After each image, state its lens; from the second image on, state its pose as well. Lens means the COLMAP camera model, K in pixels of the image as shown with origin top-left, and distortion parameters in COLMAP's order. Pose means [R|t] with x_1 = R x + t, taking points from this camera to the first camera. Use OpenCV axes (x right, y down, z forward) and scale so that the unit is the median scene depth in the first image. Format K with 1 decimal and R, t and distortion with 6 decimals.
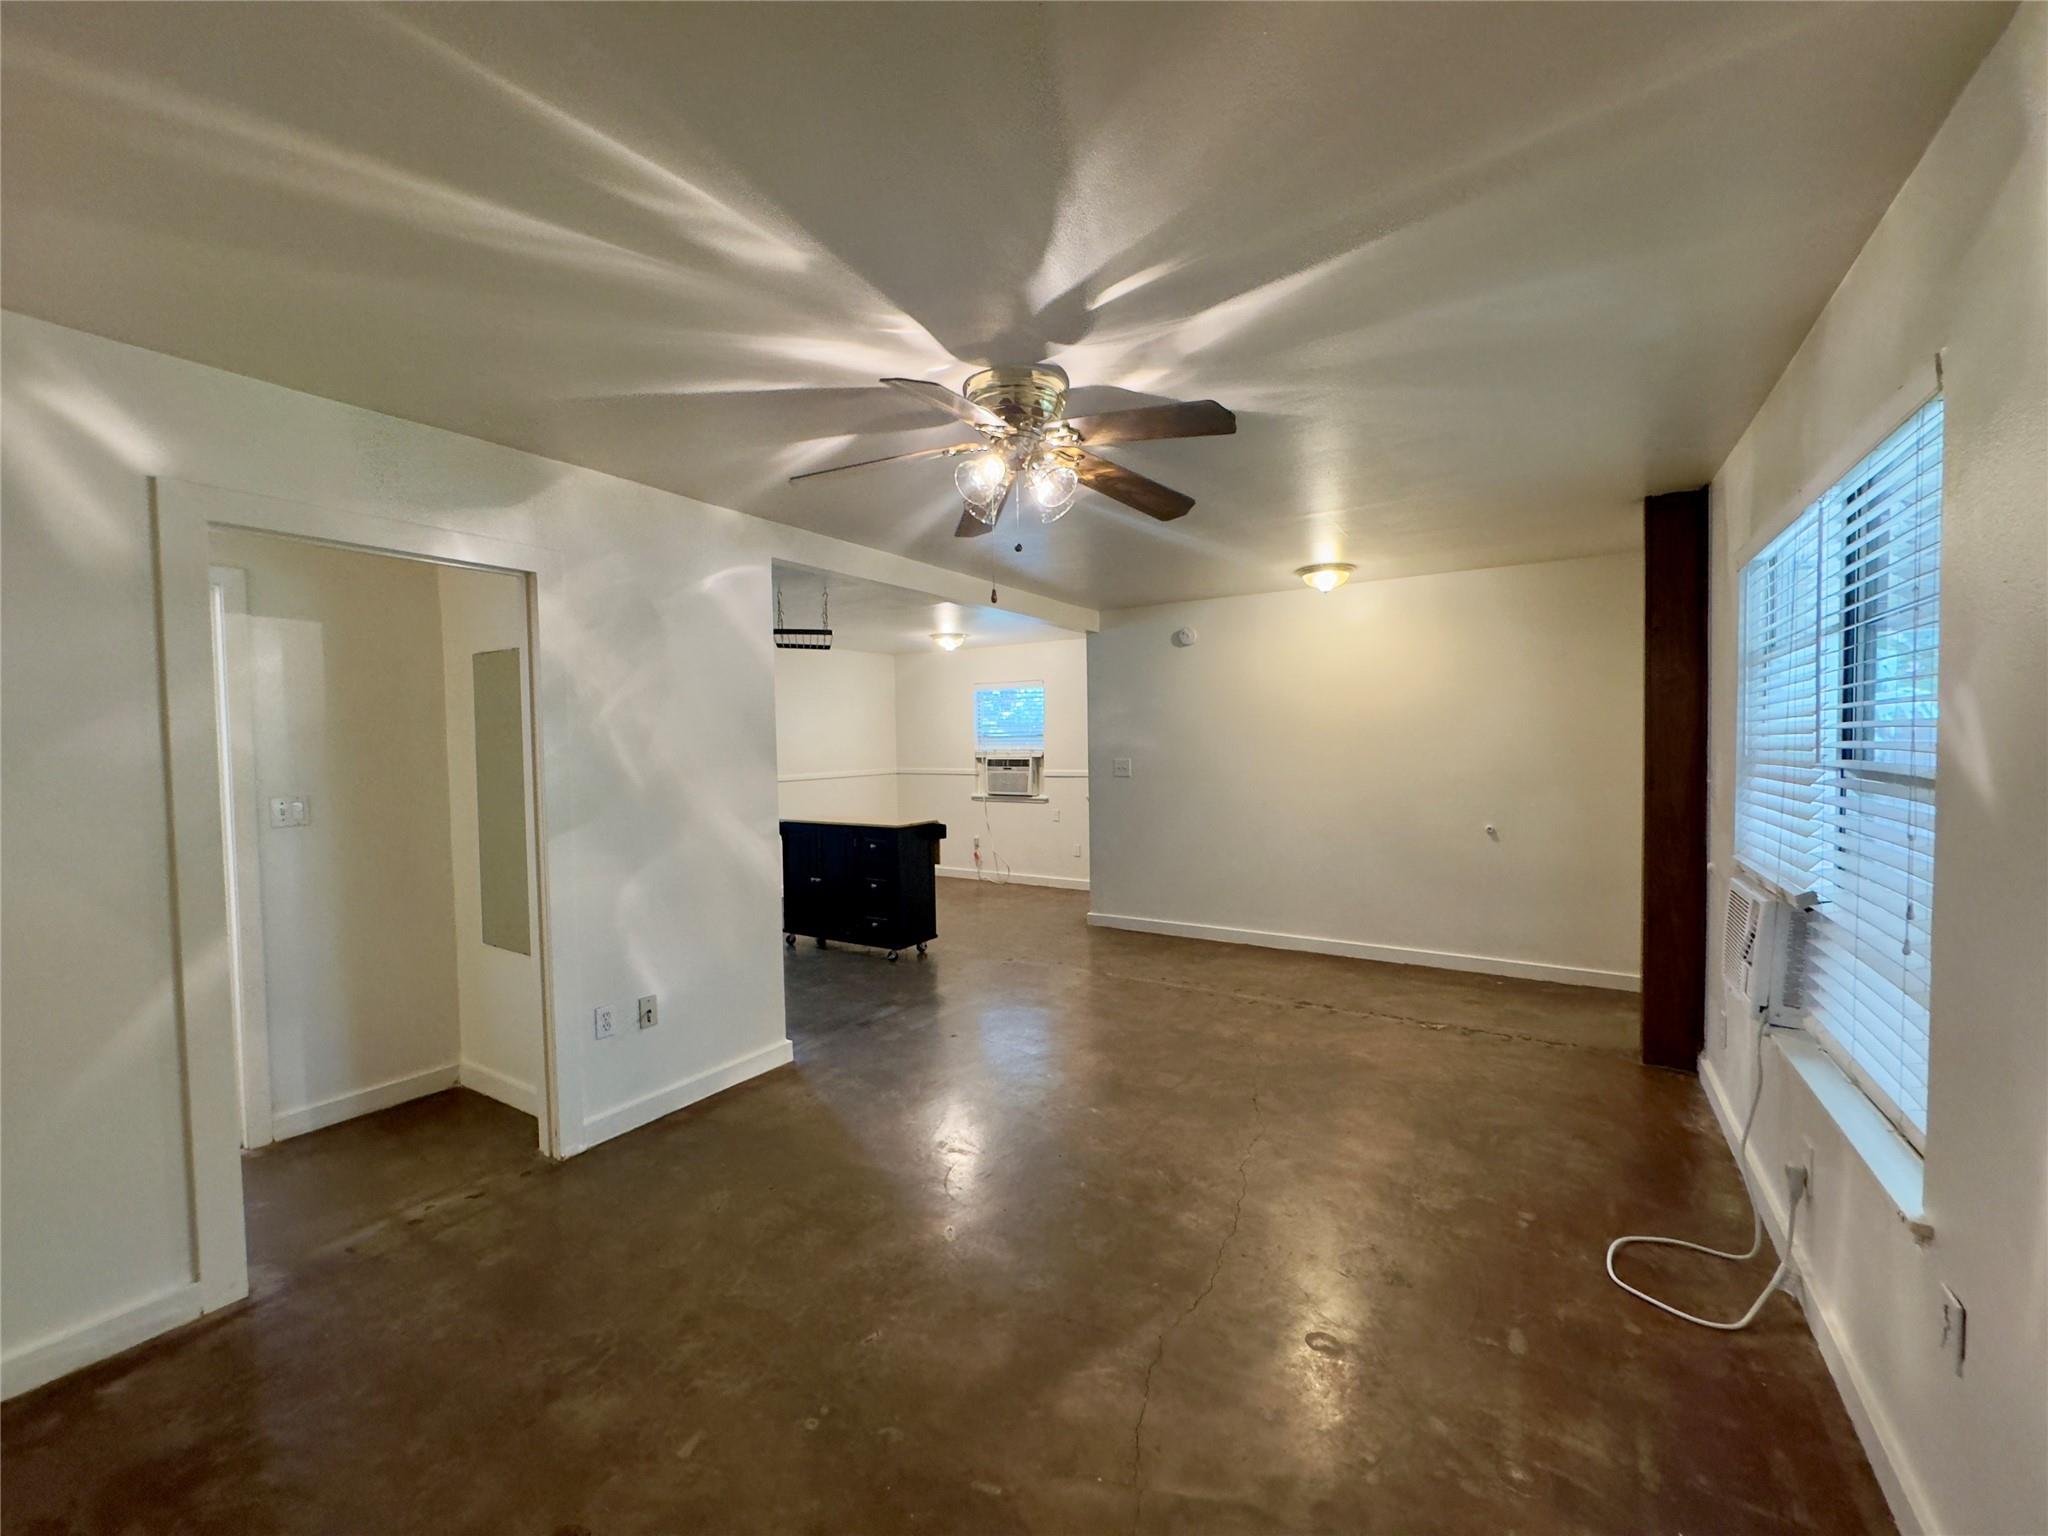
lens RADIAL K [[815.2, 0, 1022.2], [0, 815.2, 769.0], [0, 0, 1]] dist [-0.001033, -0.000700]
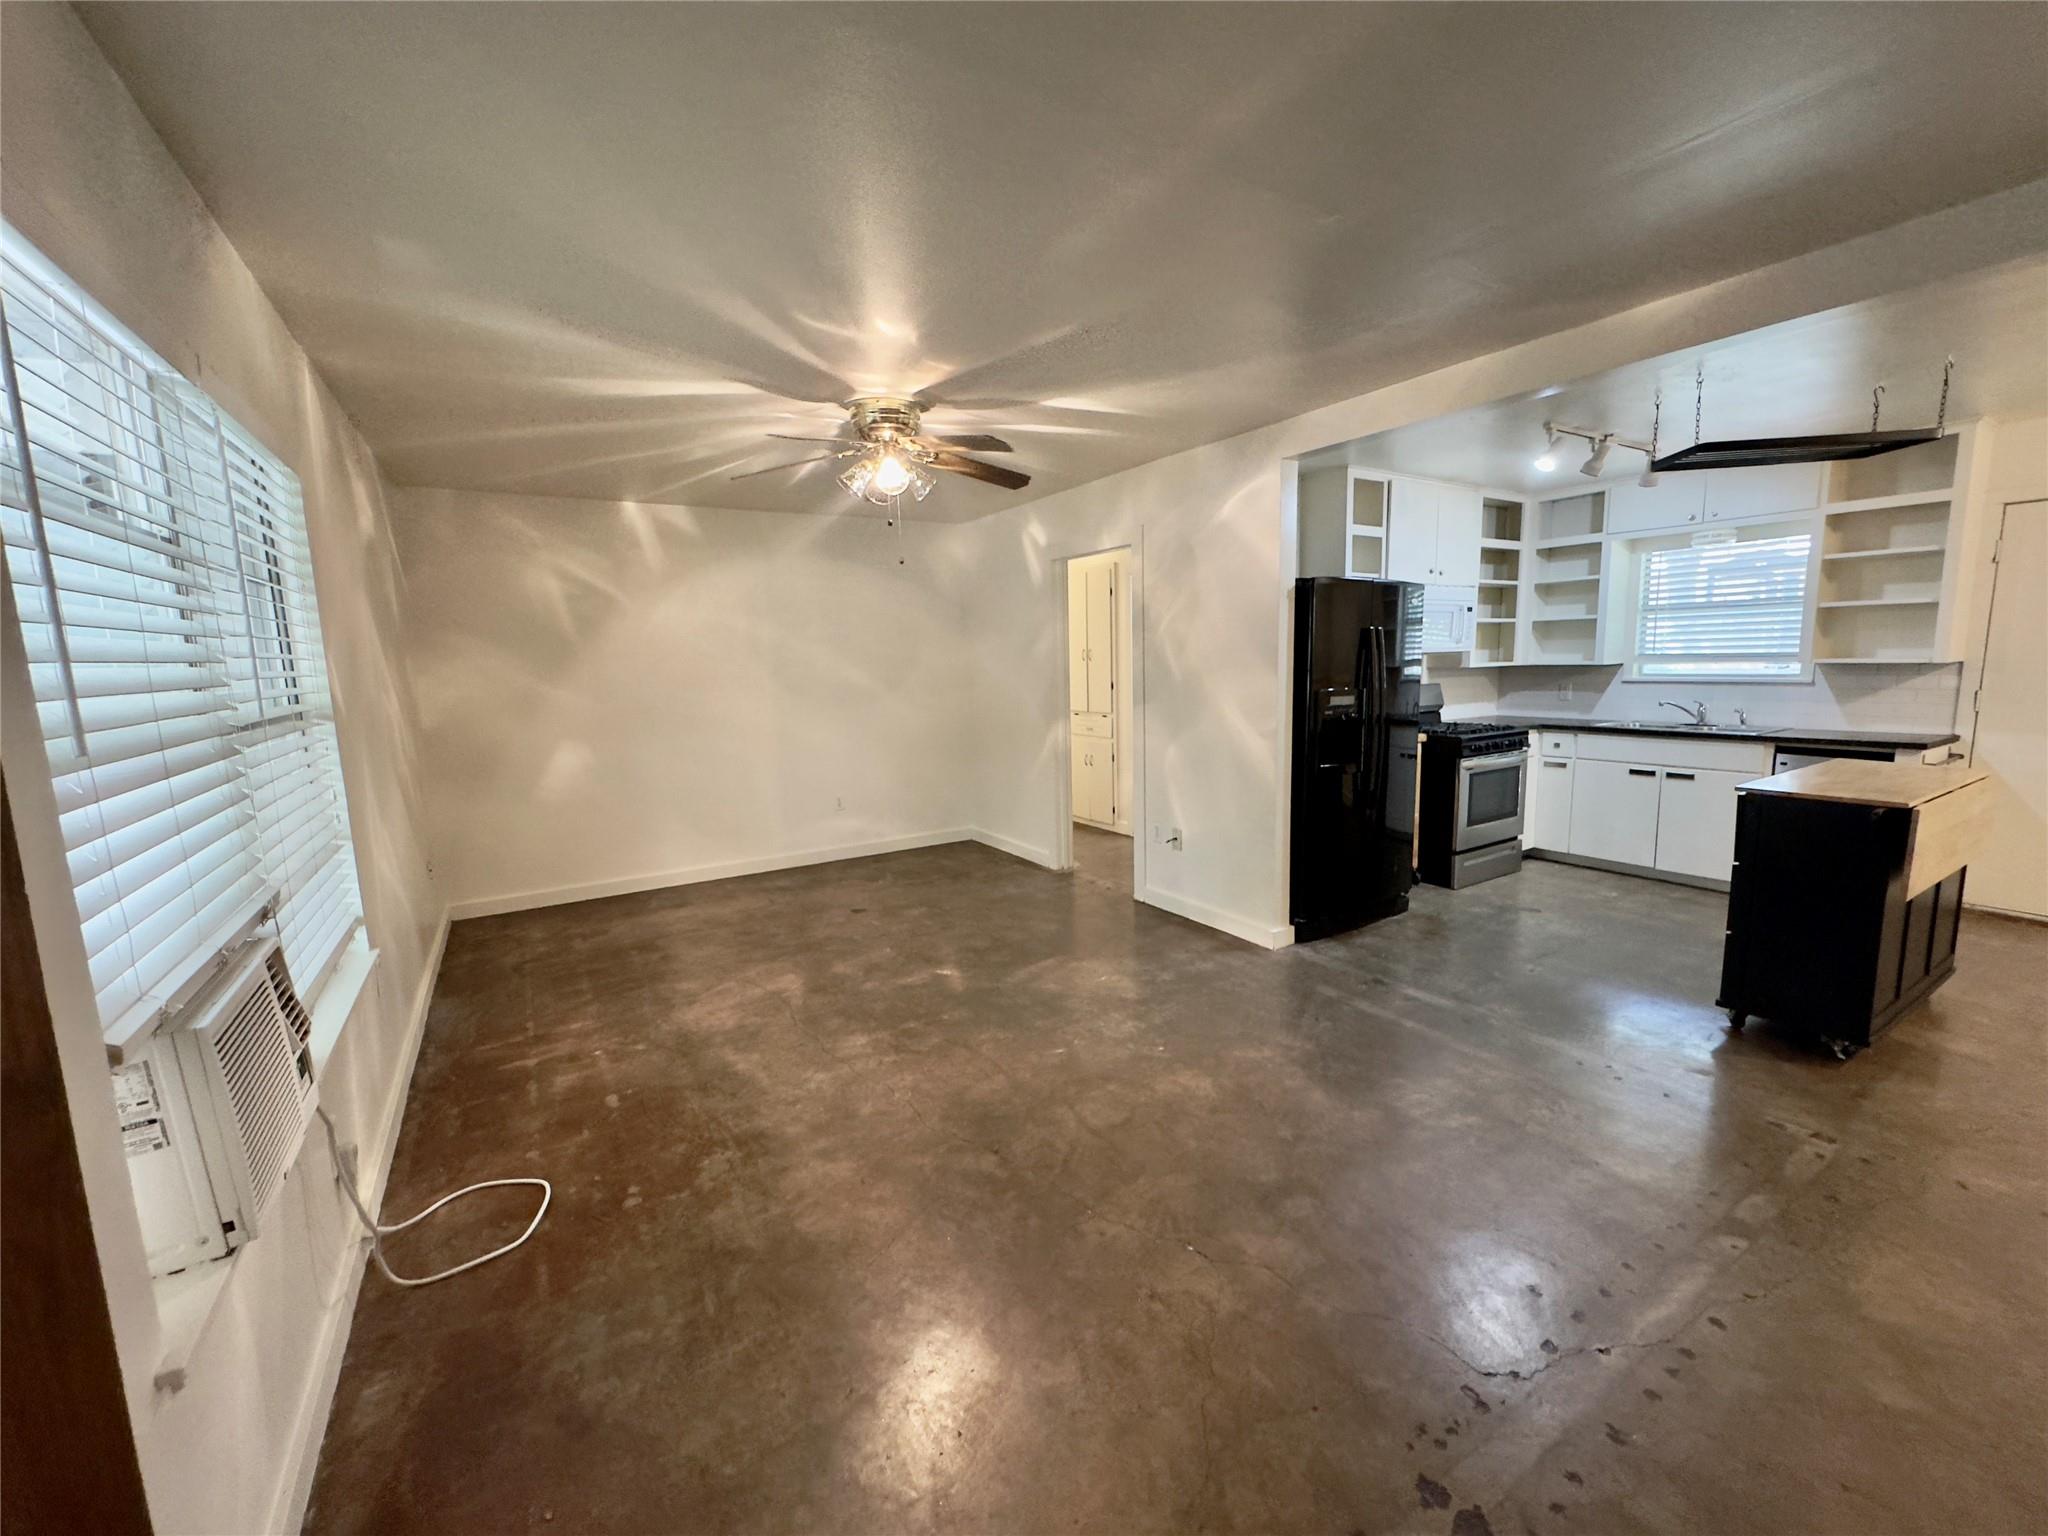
lens RADIAL K [[815.2, 0, 1022.2], [0, 815.2, 769.0], [0, 0, 1]] dist [-0.001033, -0.000700]
pose [[-0.427827, 0.151872, -0.891010, 1.133307], [0.004606, 0.986136, 0.165875, -0.074554], [0.903849, 0.066862, -0.422595, 1.690530]]
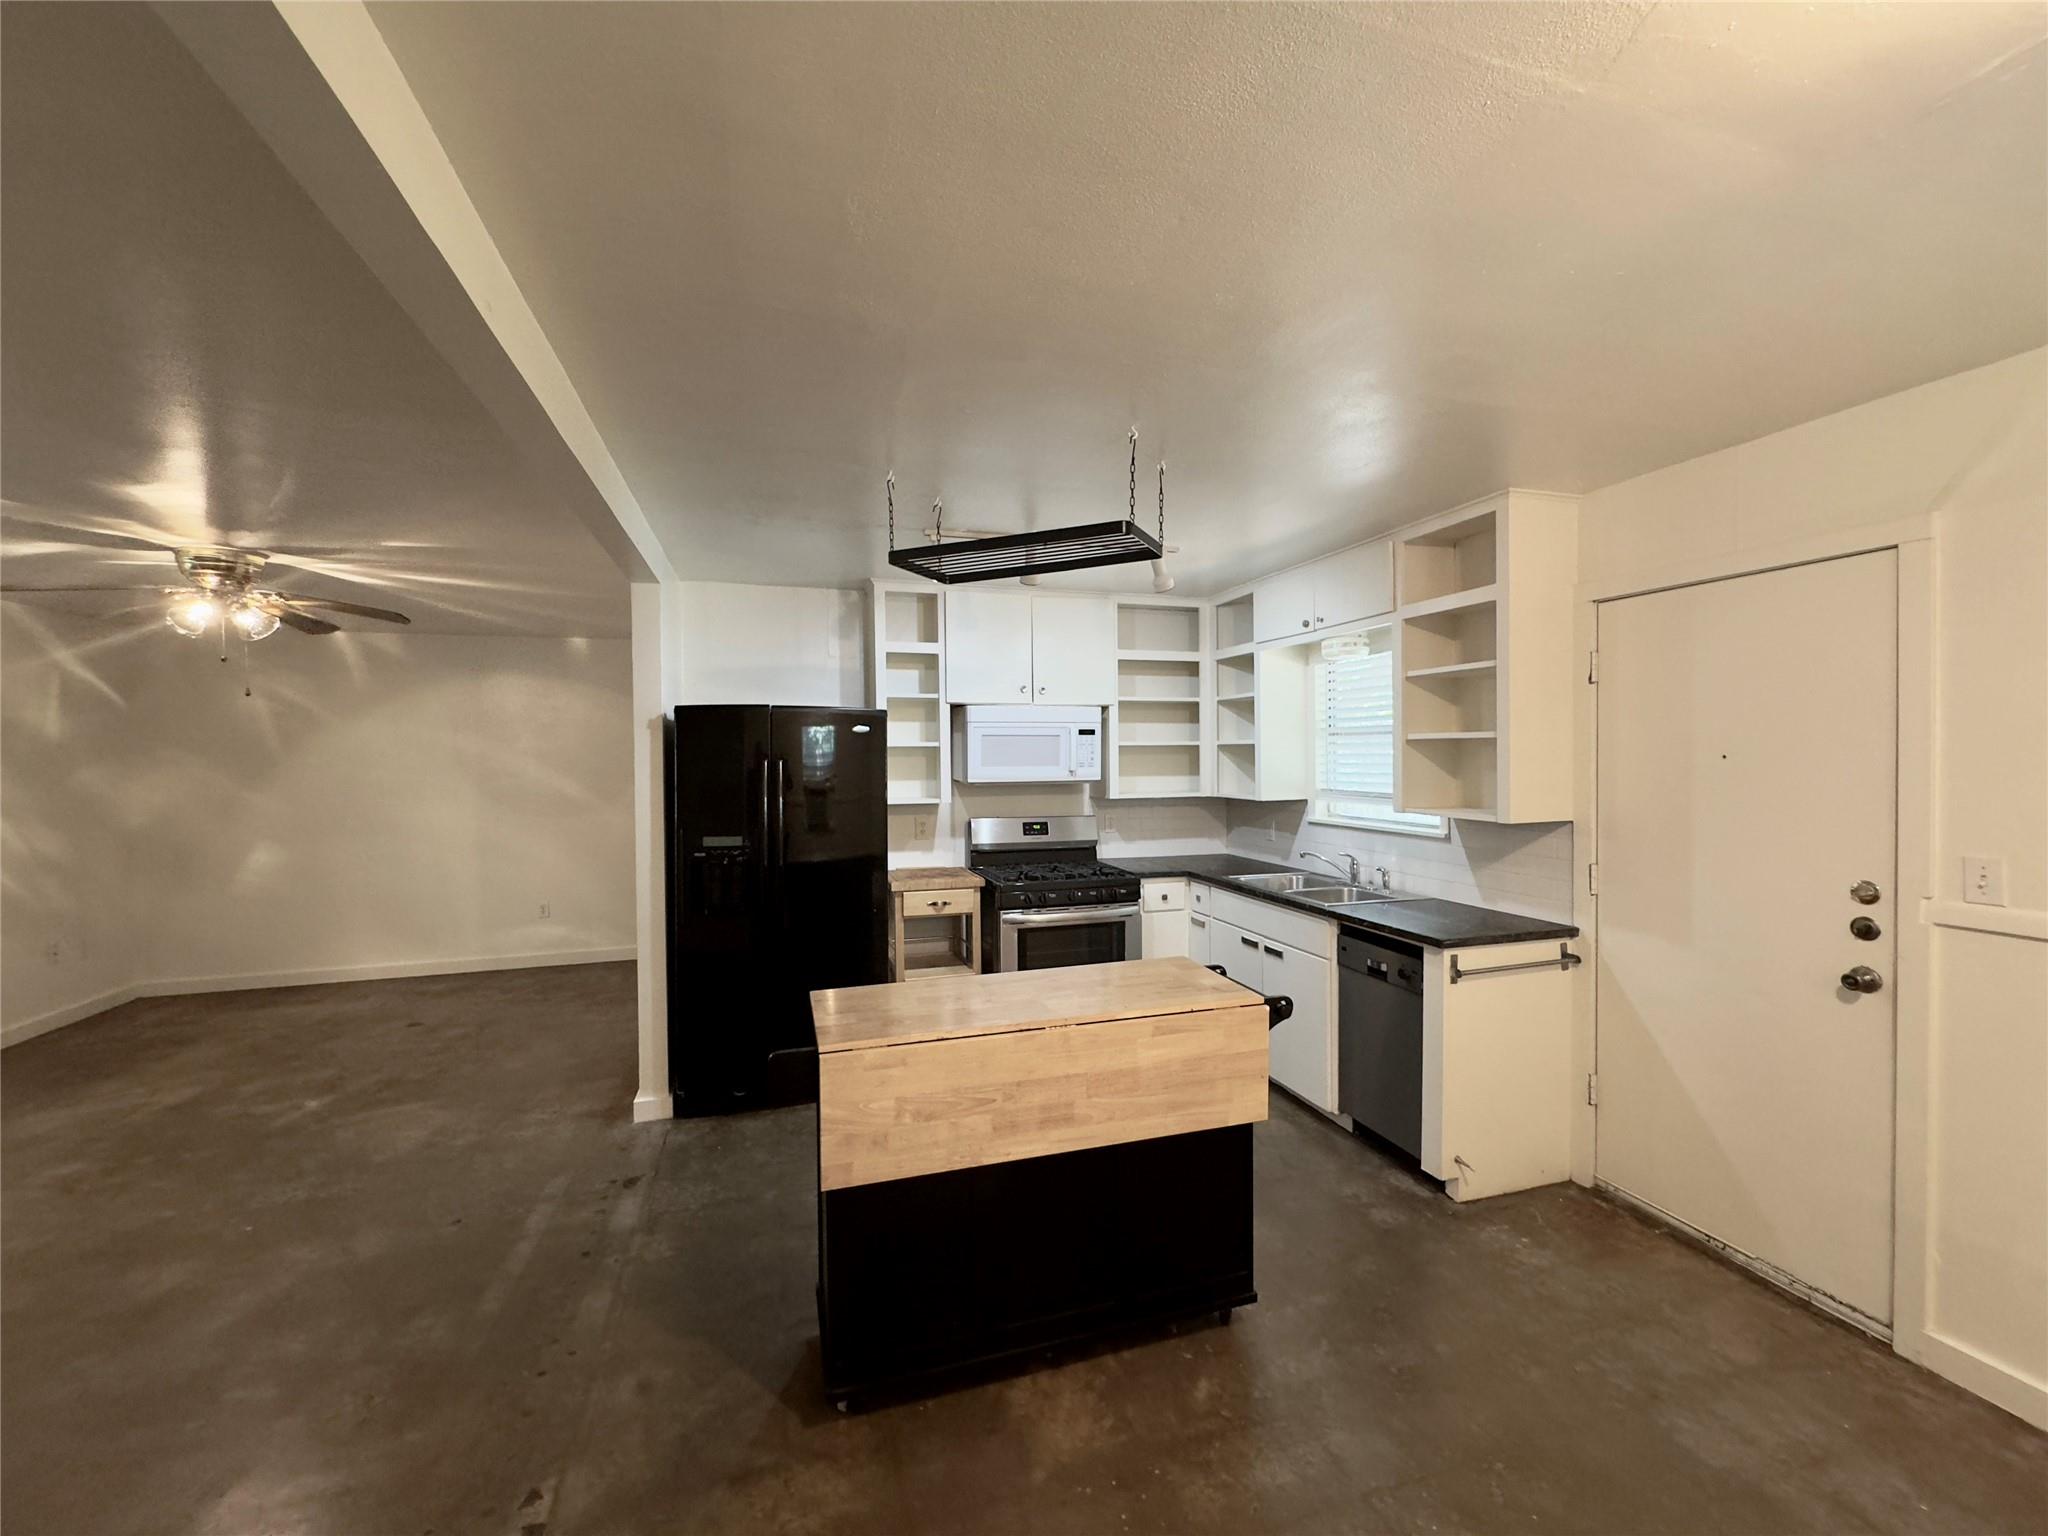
lens RADIAL K [[815.2, 0, 1022.2], [0, 815.2, 769.0], [0, 0, 1]] dist [-0.001033, -0.000700]
pose [[-0.642337, 0.038904, -0.765435, 0.190619], [-0.003129, 0.998569, 0.053379, -0.139727], [0.766416, 0.036682, -0.641296, 2.844295]]
